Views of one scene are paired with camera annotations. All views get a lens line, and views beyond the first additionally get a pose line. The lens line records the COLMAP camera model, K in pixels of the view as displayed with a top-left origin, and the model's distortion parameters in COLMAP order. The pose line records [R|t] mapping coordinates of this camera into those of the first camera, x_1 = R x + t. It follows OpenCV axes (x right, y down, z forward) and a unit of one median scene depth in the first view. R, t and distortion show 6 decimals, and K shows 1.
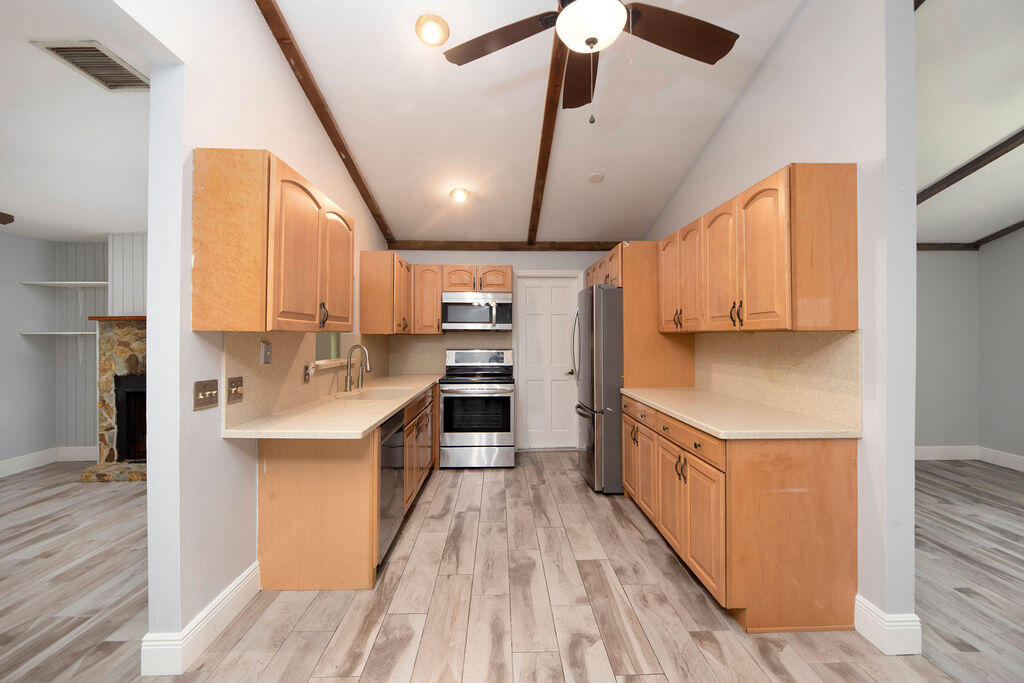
lens RADIAL K [[446.2, 0, 515.2], [0, 446.2, 335.8], [0, 0, 1]] dist [-0.003059, -0.003182]
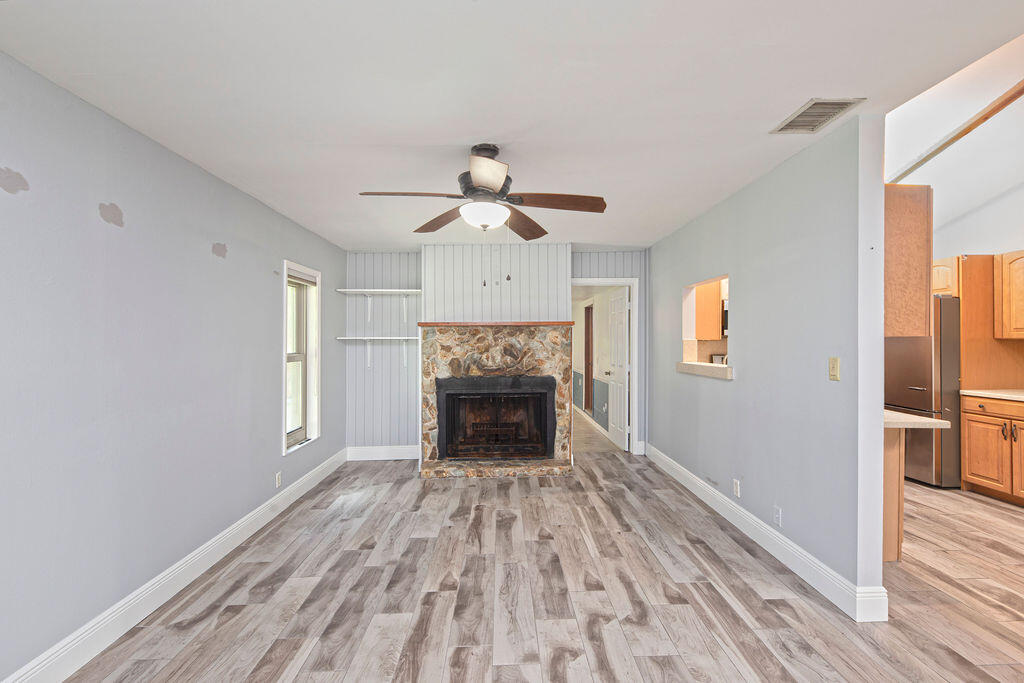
lens RADIAL K [[446.2, 0, 517.7], [0, 446.2, 342.4], [0, 0, 1]] dist [-0.003059, -0.003182]
pose [[0.999997, 0.001397, -0.001817, -0.844148], [-0.001403, 0.999993, -0.003412, 0.005799], [0.001812, 0.003414, 0.999993, -0.097747]]
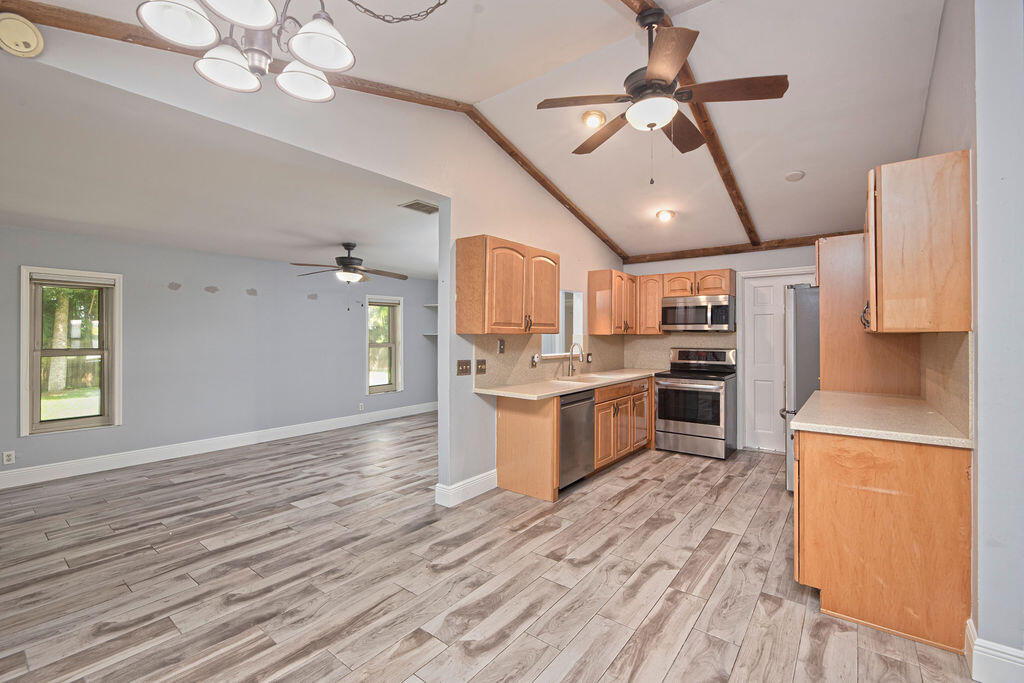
lens RADIAL K [[446.2, 0, 516.6], [0, 446.2, 336.5], [0, 0, 1]] dist [-0.003059, -0.003182]
pose [[0.776011, 0.001938, -0.630717, 0.347535], [0.000225, 0.999994, 0.003350, -0.002882], [0.630720, -0.002741, 0.776006, -0.167464]]
